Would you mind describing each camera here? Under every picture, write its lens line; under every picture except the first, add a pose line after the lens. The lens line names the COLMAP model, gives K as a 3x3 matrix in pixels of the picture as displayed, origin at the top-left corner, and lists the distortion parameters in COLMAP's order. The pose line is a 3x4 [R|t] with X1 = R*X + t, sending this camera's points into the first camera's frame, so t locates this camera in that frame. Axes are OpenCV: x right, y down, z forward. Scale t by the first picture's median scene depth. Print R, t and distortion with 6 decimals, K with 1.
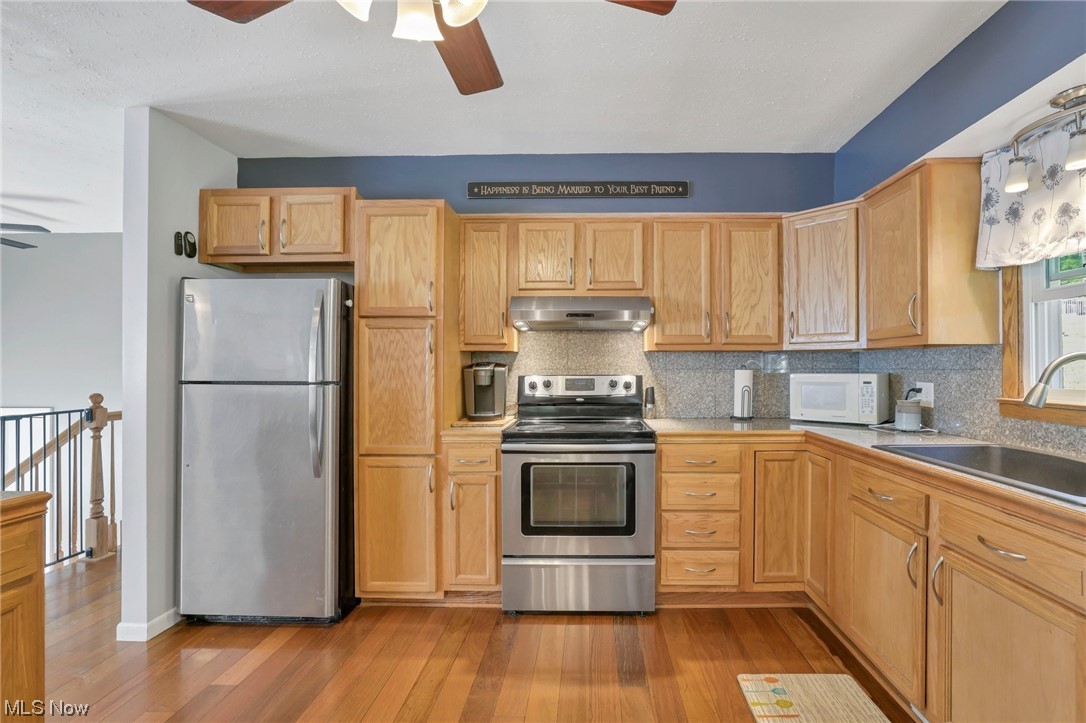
lens RADIAL K [[511.3, 0, 647.2], [0, 511.3, 359.2], [0, 0, 1]] dist [-0.024491, 0.000177]
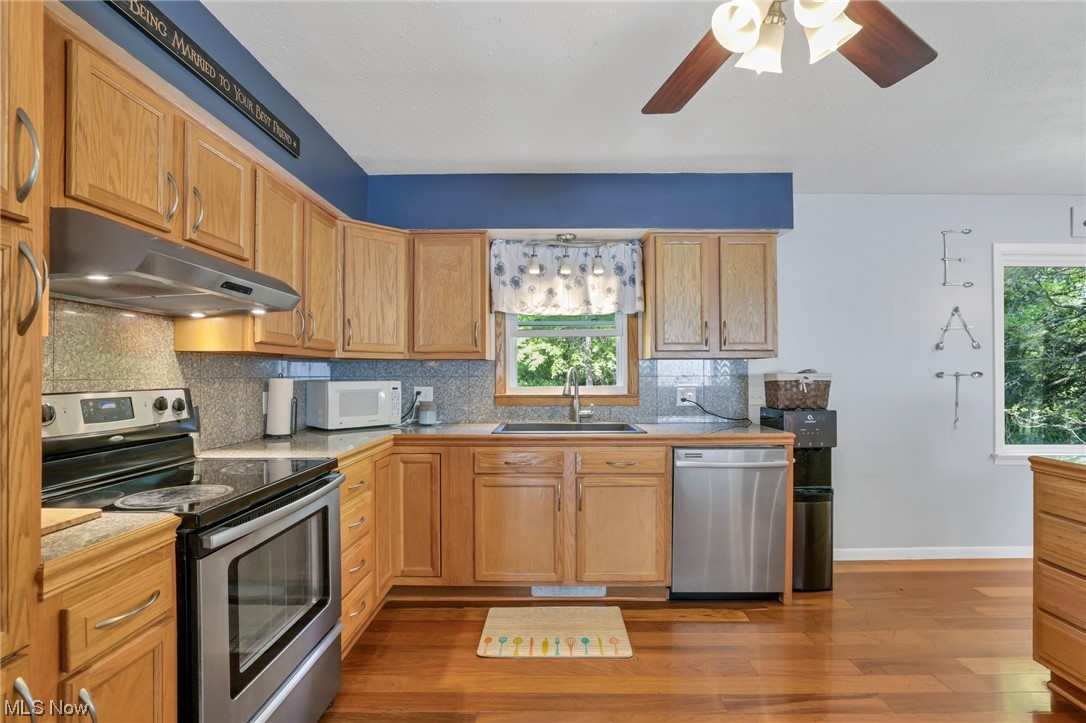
lens RADIAL K [[509.1, 0, 493.7], [0, 509.1, 368.0], [0, 0, 1]] dist [-0.023413, 0.000335]
pose [[0.095622, 0.011628, 0.995350, -0.709931], [-0.014248, 0.999845, -0.010311, 0.008843], [-0.995316, -0.013196, 0.095773, 0.669972]]
